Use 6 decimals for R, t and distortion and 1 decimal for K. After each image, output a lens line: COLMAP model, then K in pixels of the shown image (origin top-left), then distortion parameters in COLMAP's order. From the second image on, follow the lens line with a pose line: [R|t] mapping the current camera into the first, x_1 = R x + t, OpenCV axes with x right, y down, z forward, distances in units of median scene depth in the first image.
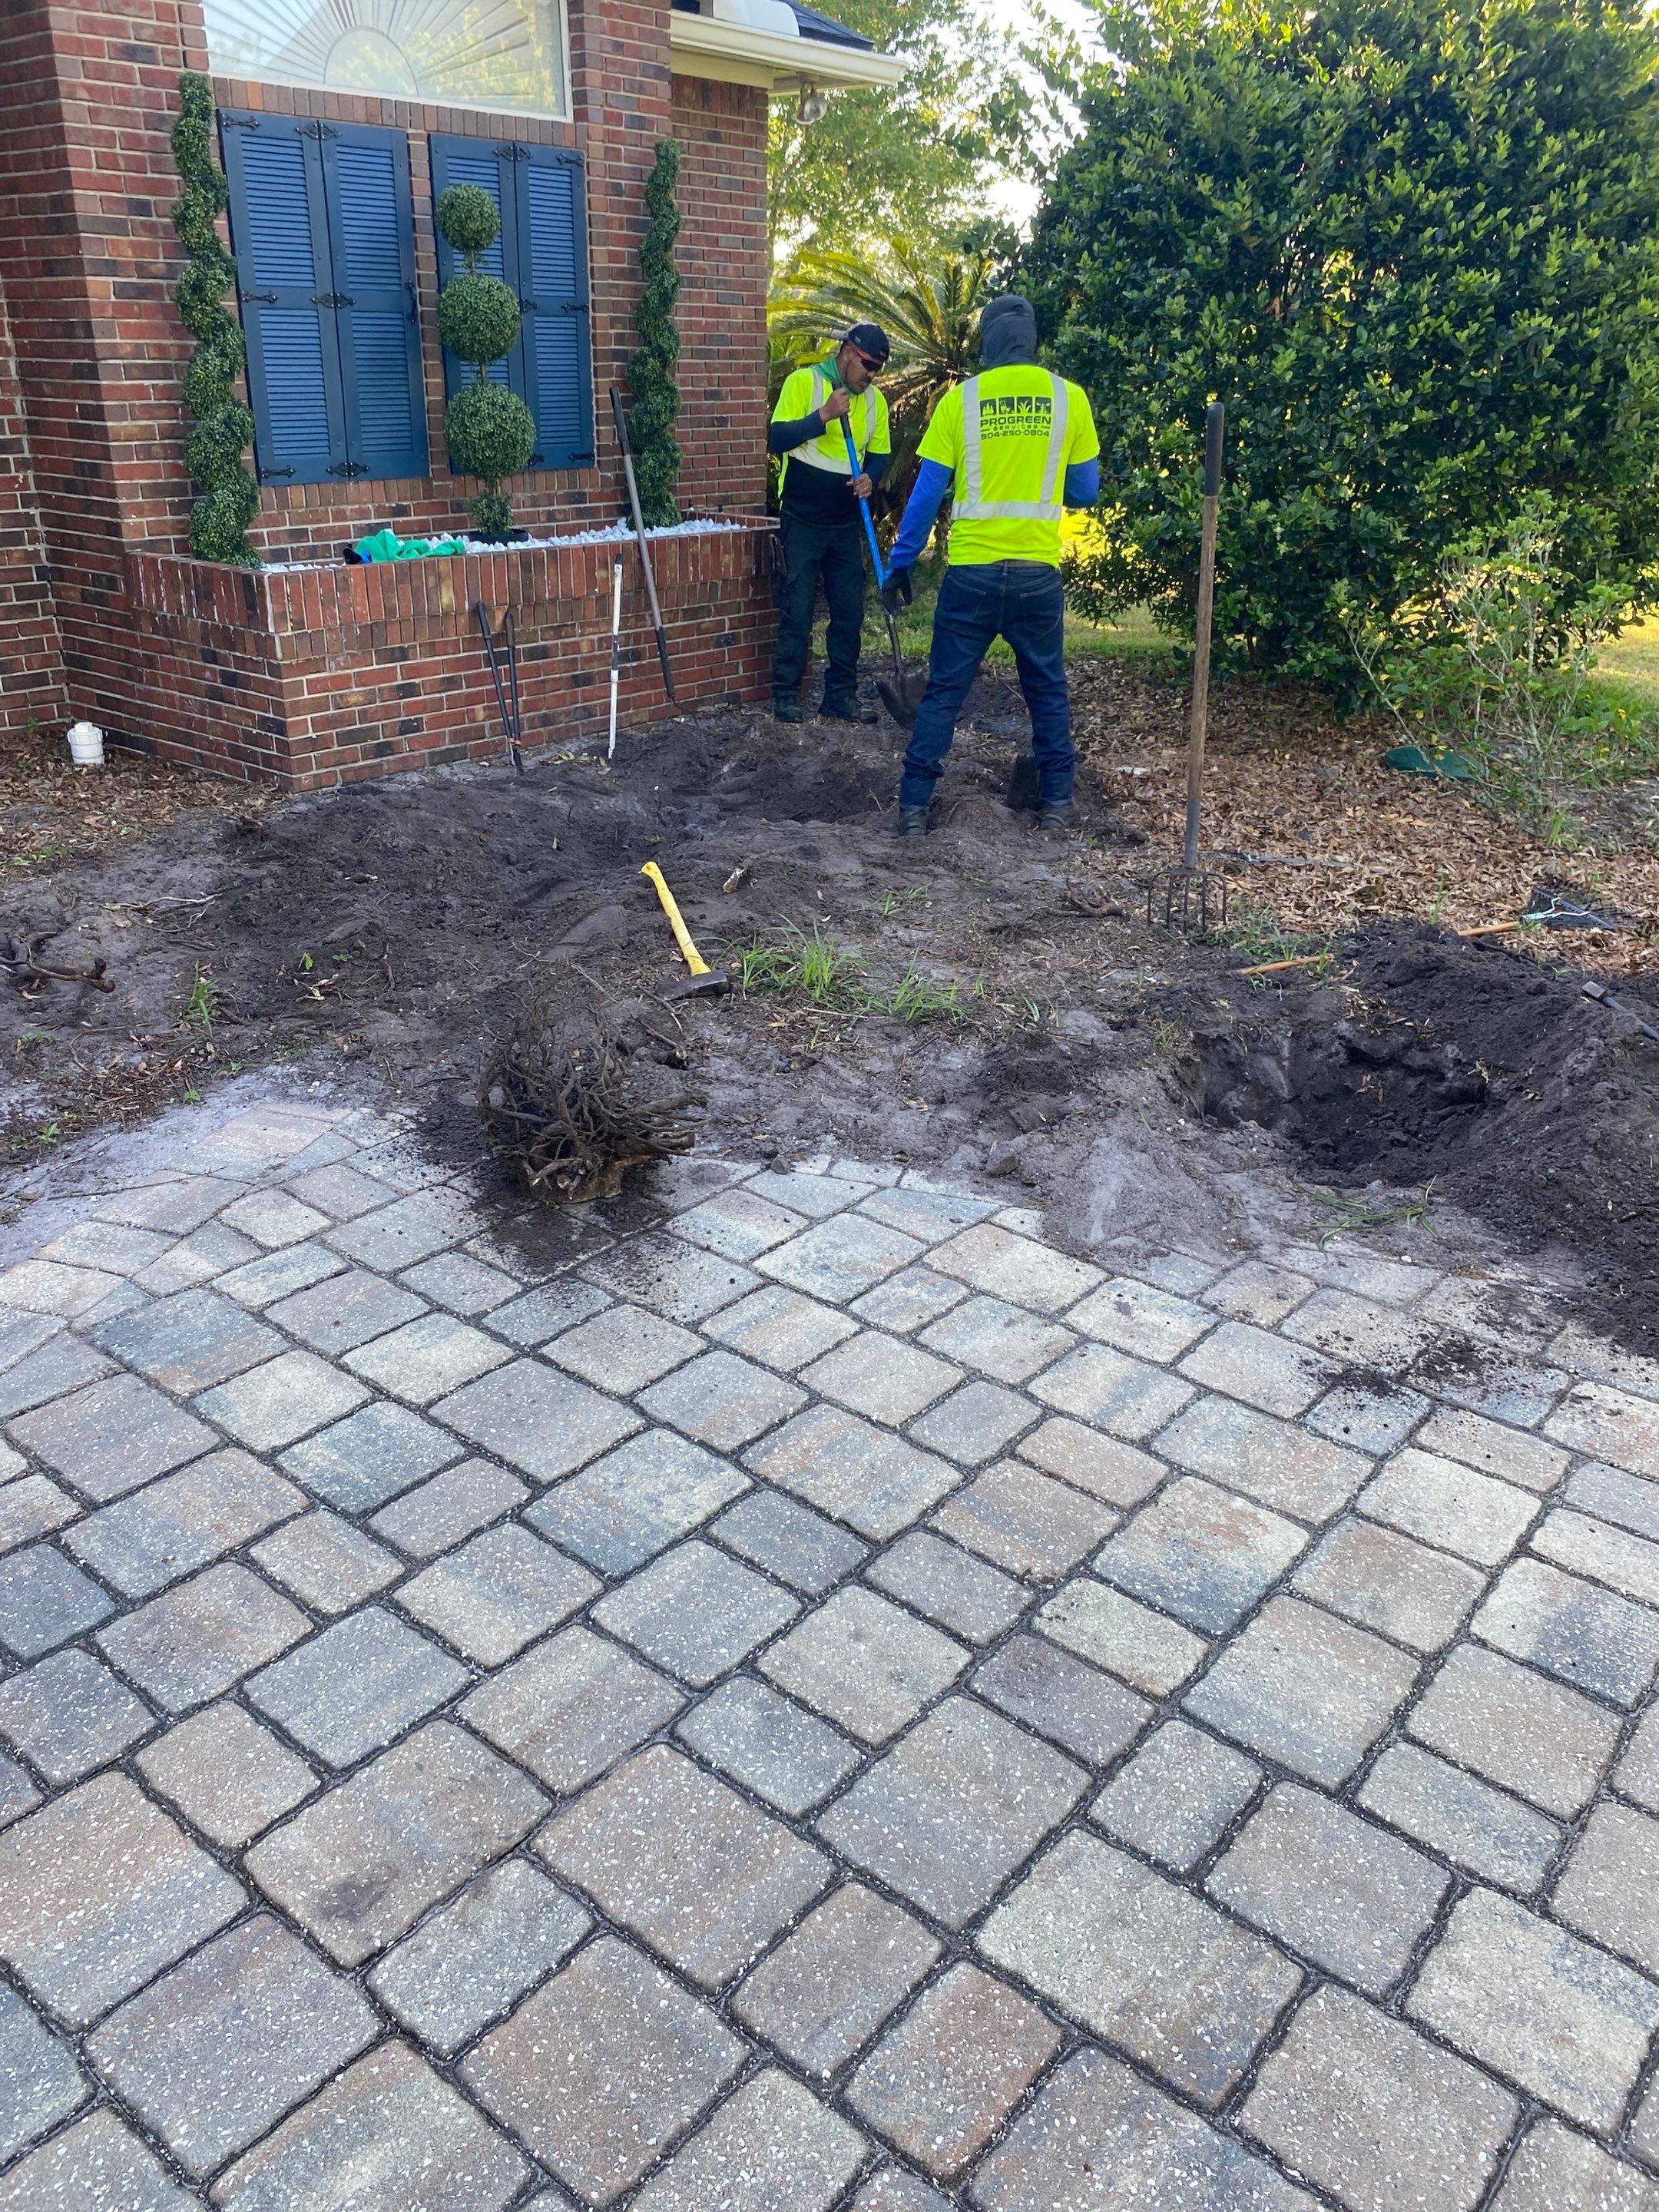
lens RADIAL K [[1672.9, 0, 831.1], [0, 1672.9, 1093.7], [0, 0, 1]] dist [-0.004505, 0.003394]
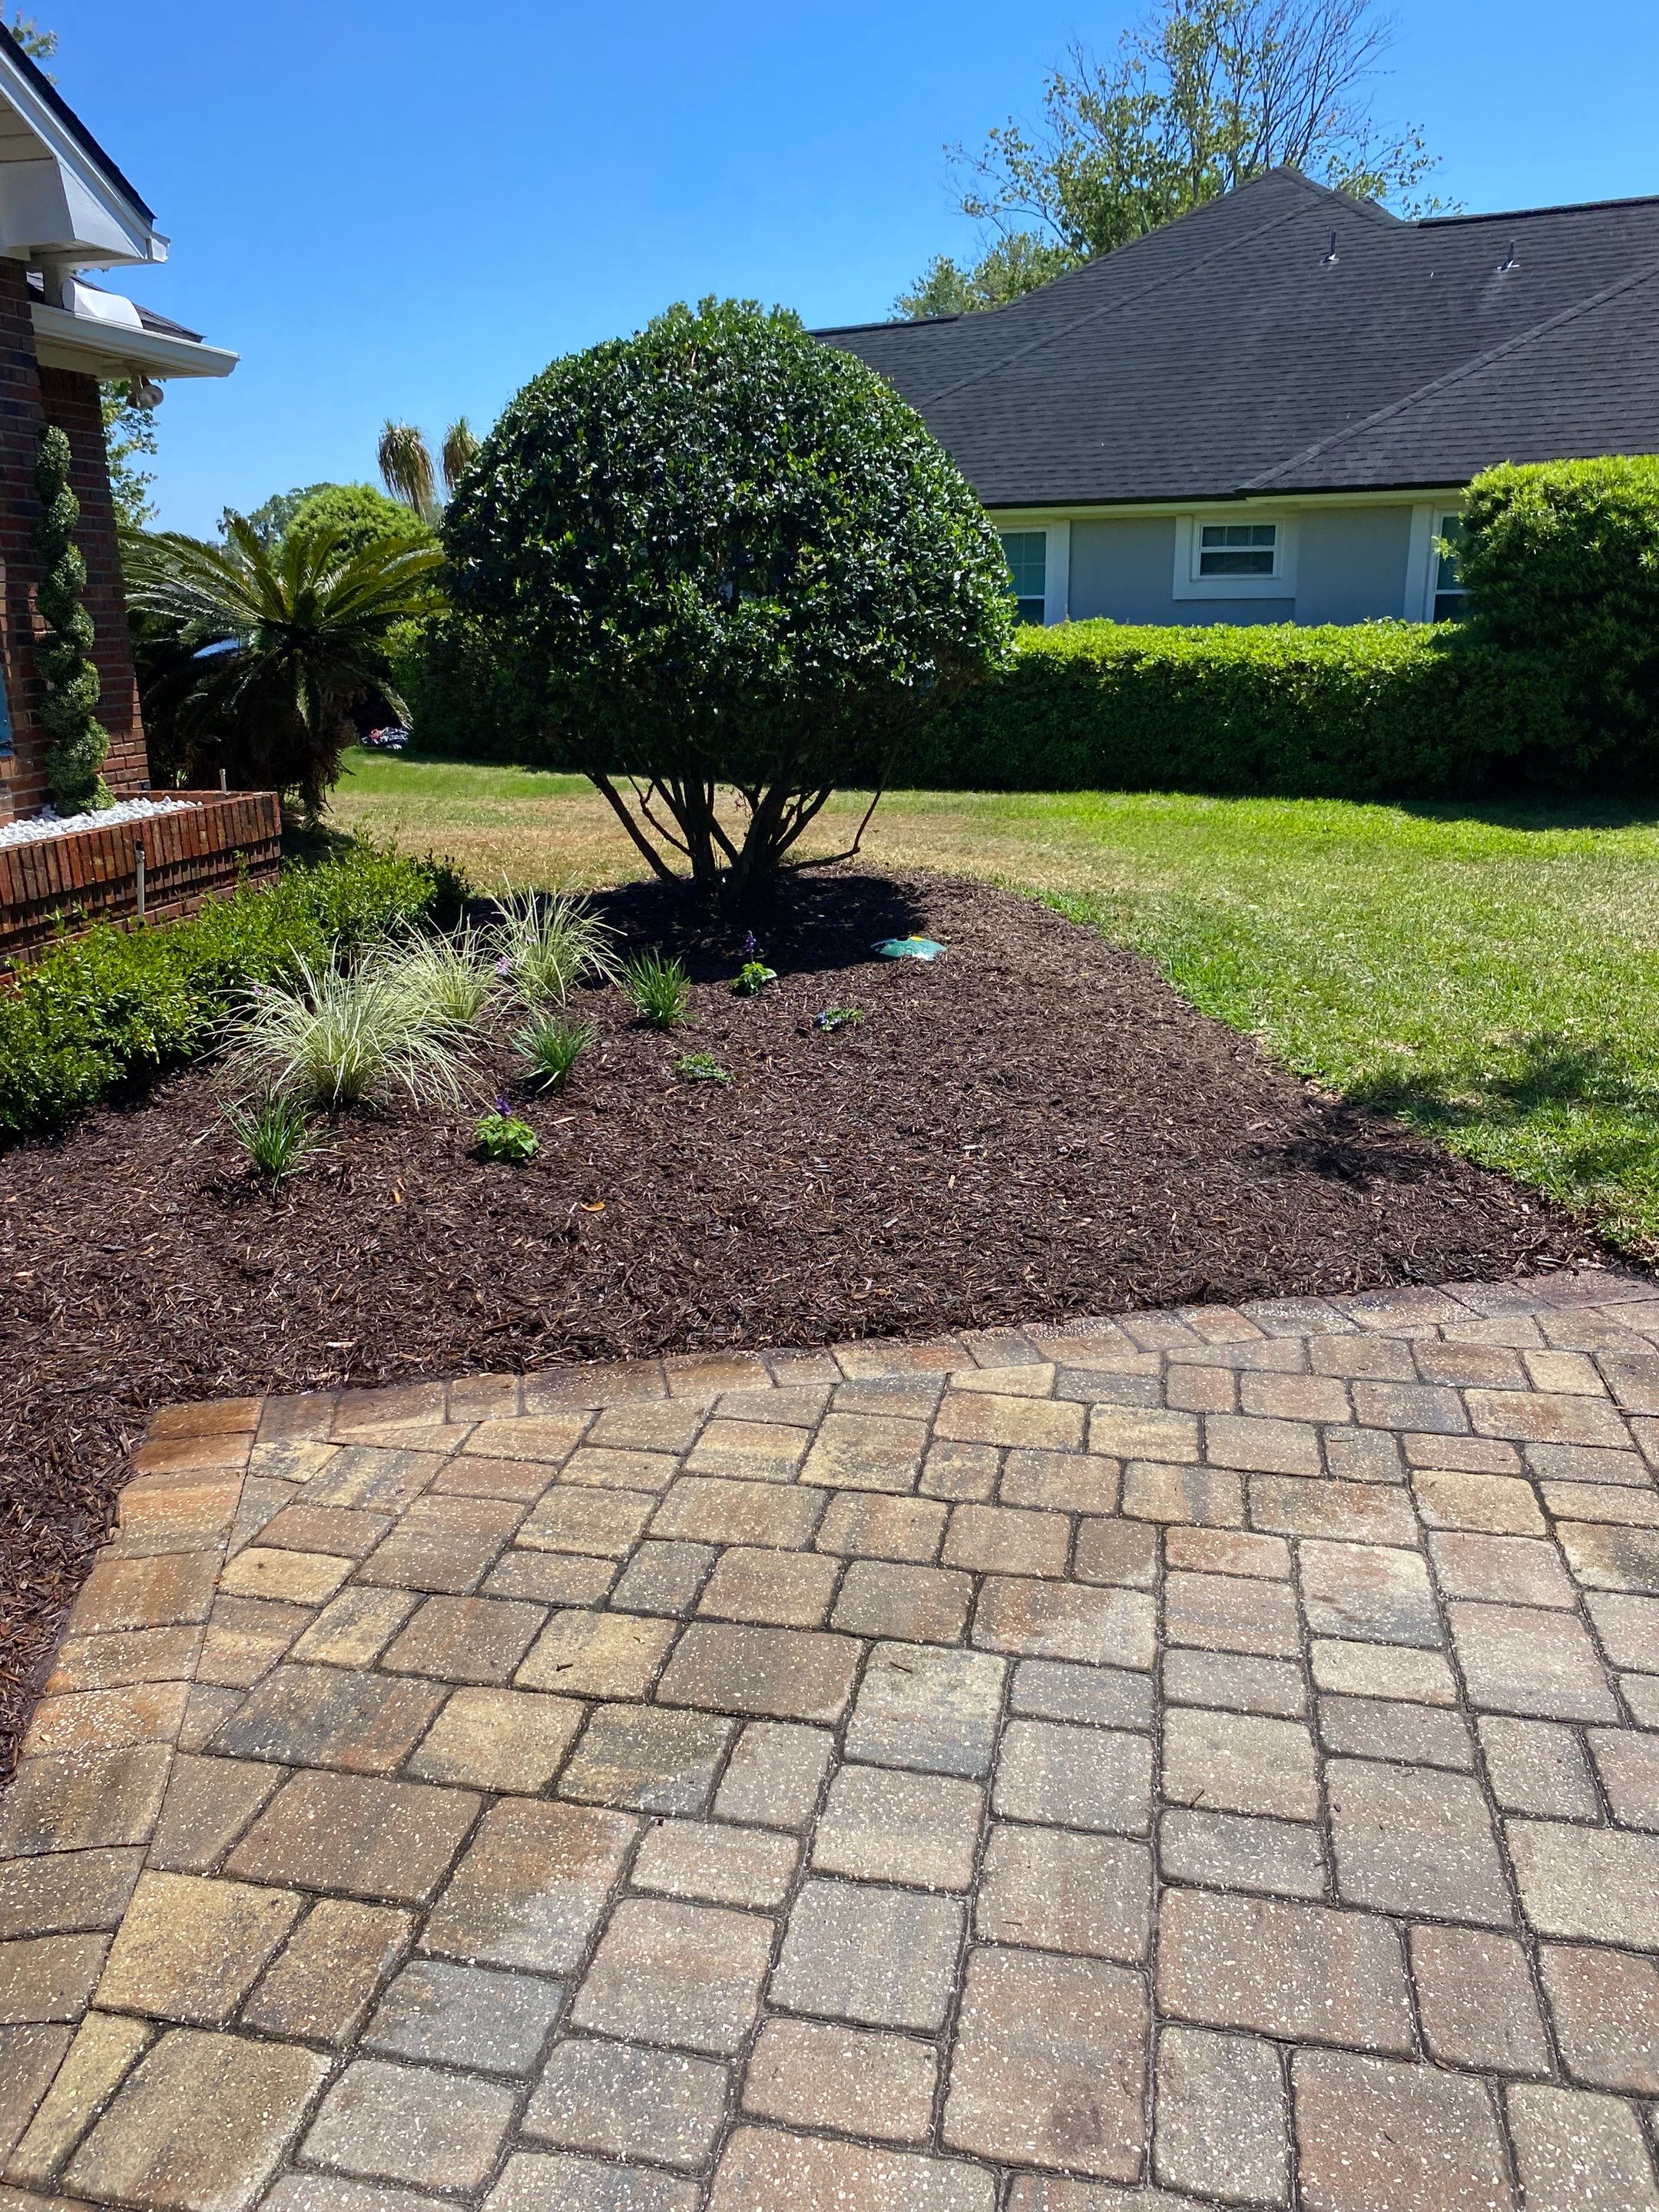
lens RADIAL K [[1672.9, 0, 831.1], [0, 1672.9, 1093.7], [0, 0, 1]] dist [-0.004505, 0.003394]
pose [[0.883879, -0.161136, 0.439083, -0.248630], [0.218574, 0.972268, -0.083186, -0.022119], [-0.413502, 0.169499, 0.894587, 0.020247]]
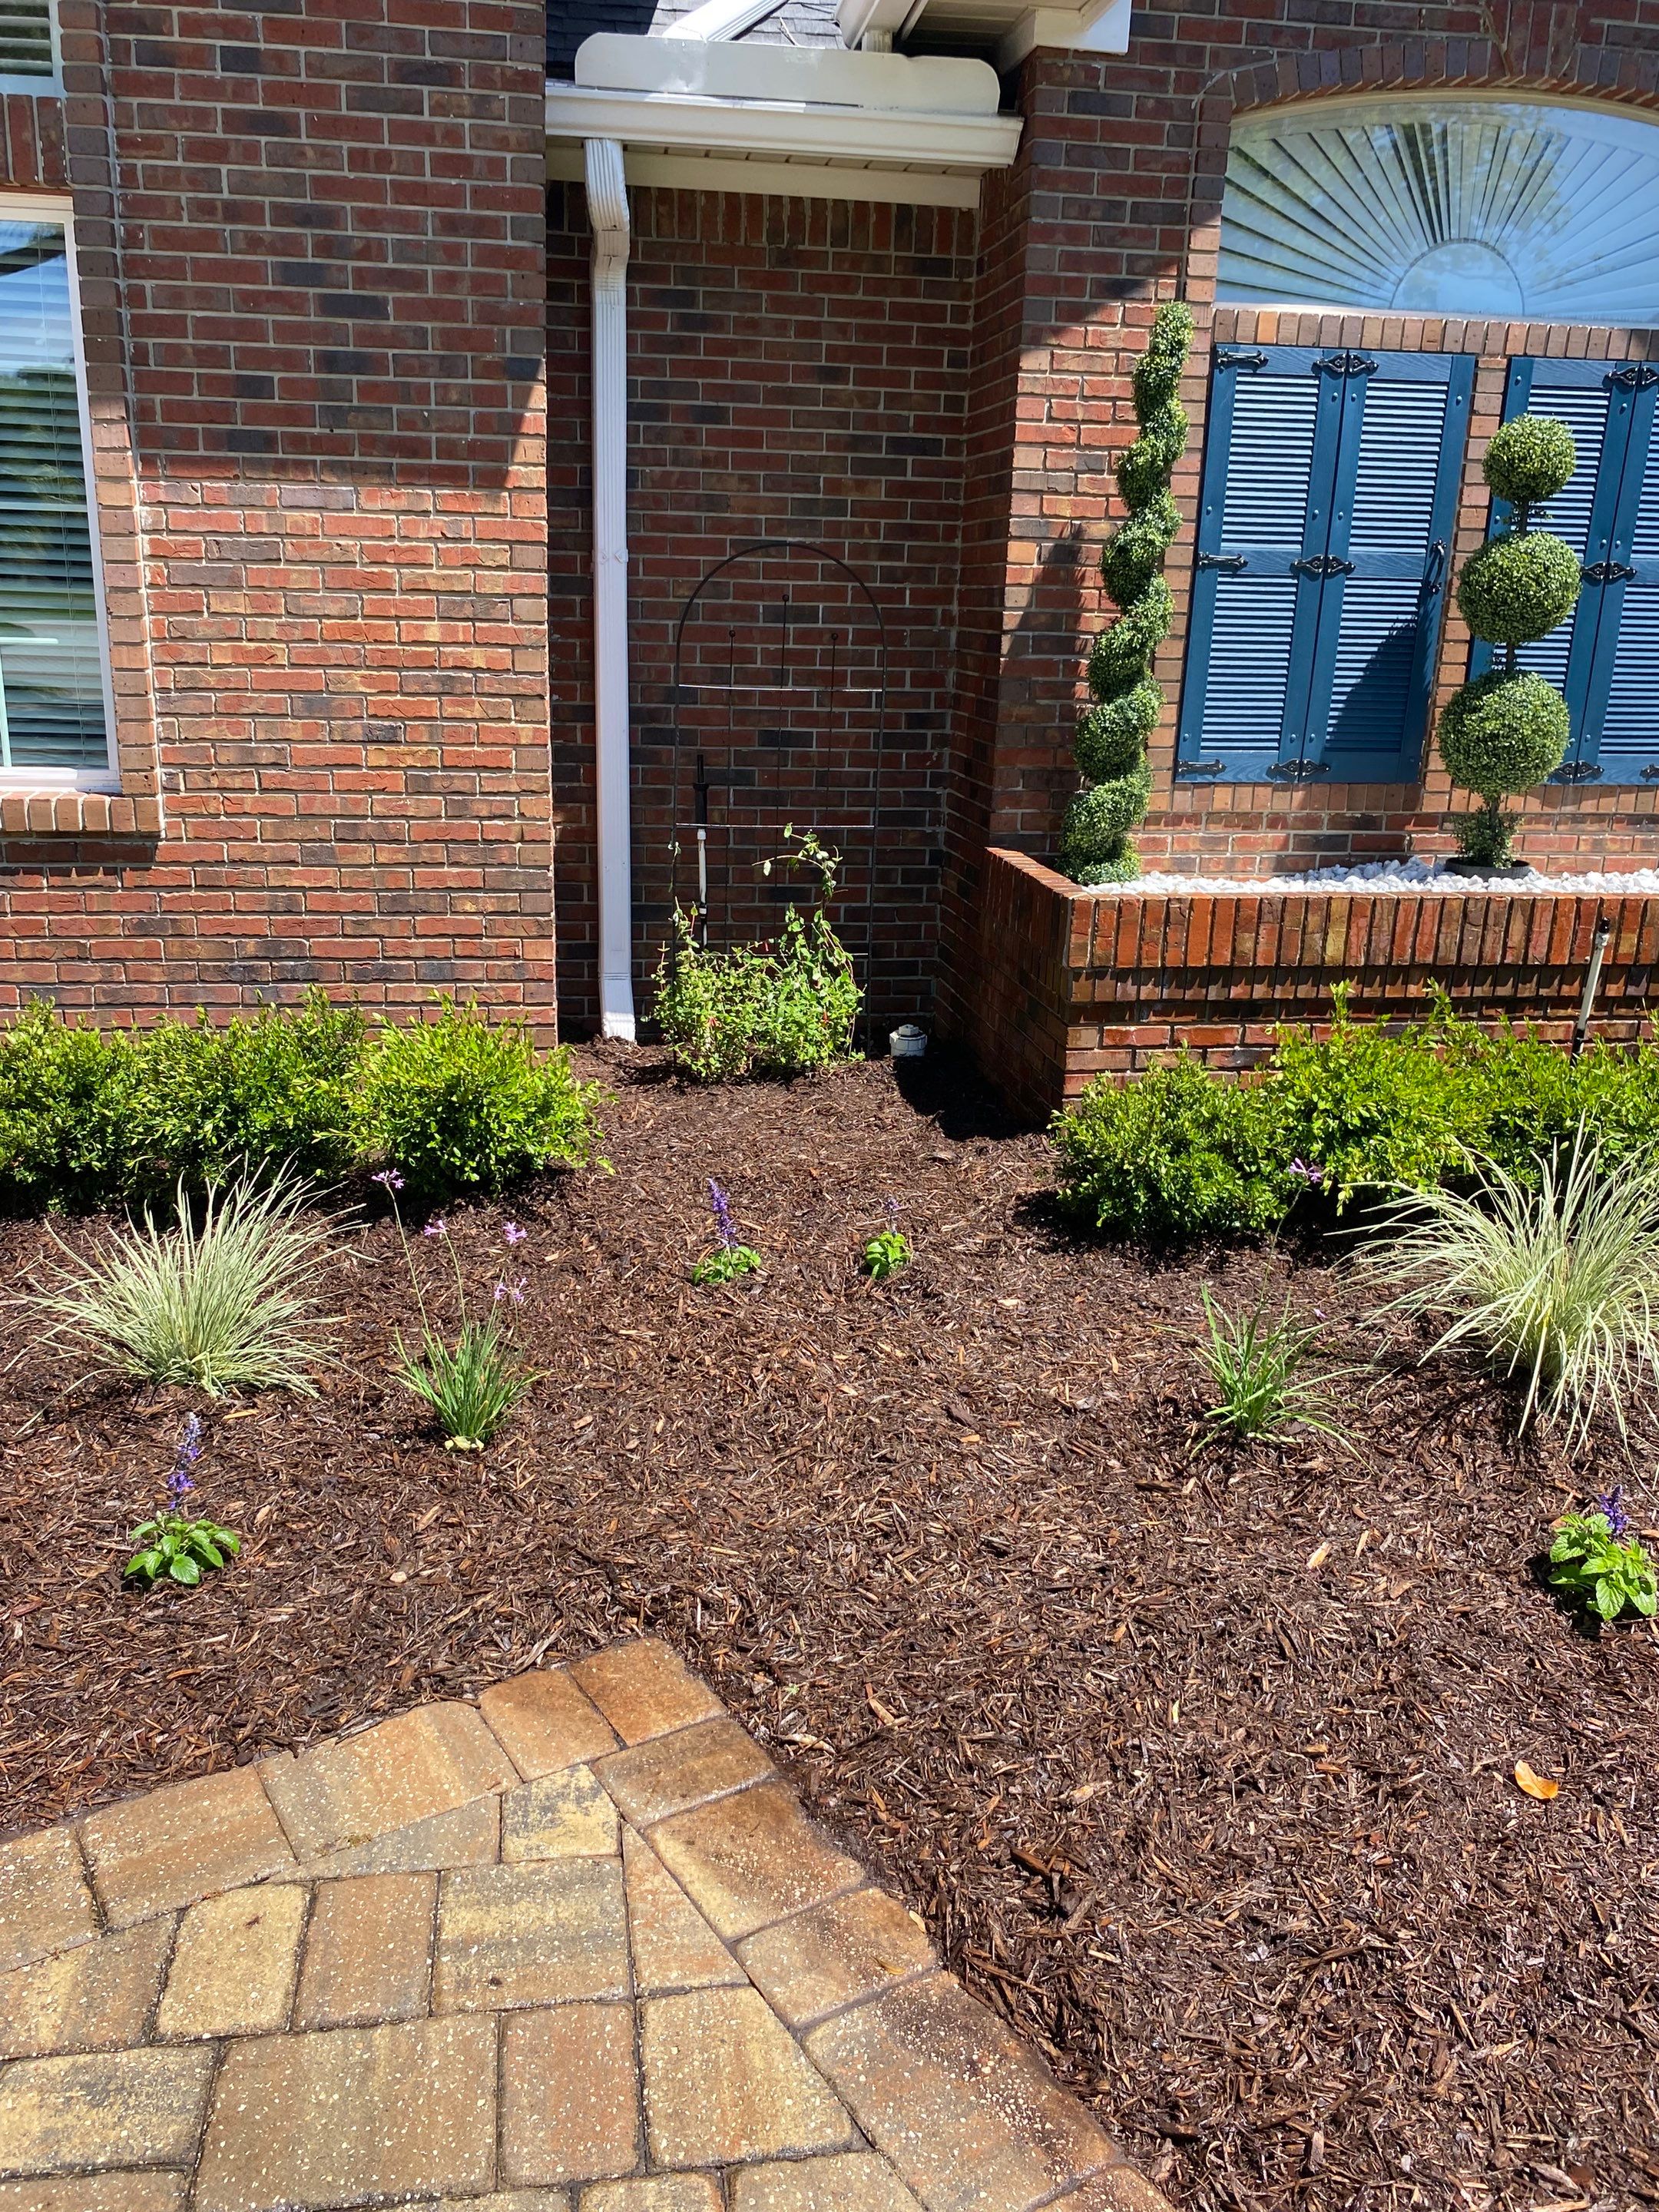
lens RADIAL K [[1672.9, 0, 831.1], [0, 1672.9, 1093.7], [0, 0, 1]] dist [-0.004505, 0.003394]
pose [[0.745222, 0.199631, -0.636232, 0.096197], [-0.289143, 0.956509, -0.038550, -0.158765], [0.600866, 0.212690, 0.770534, 0.349976]]
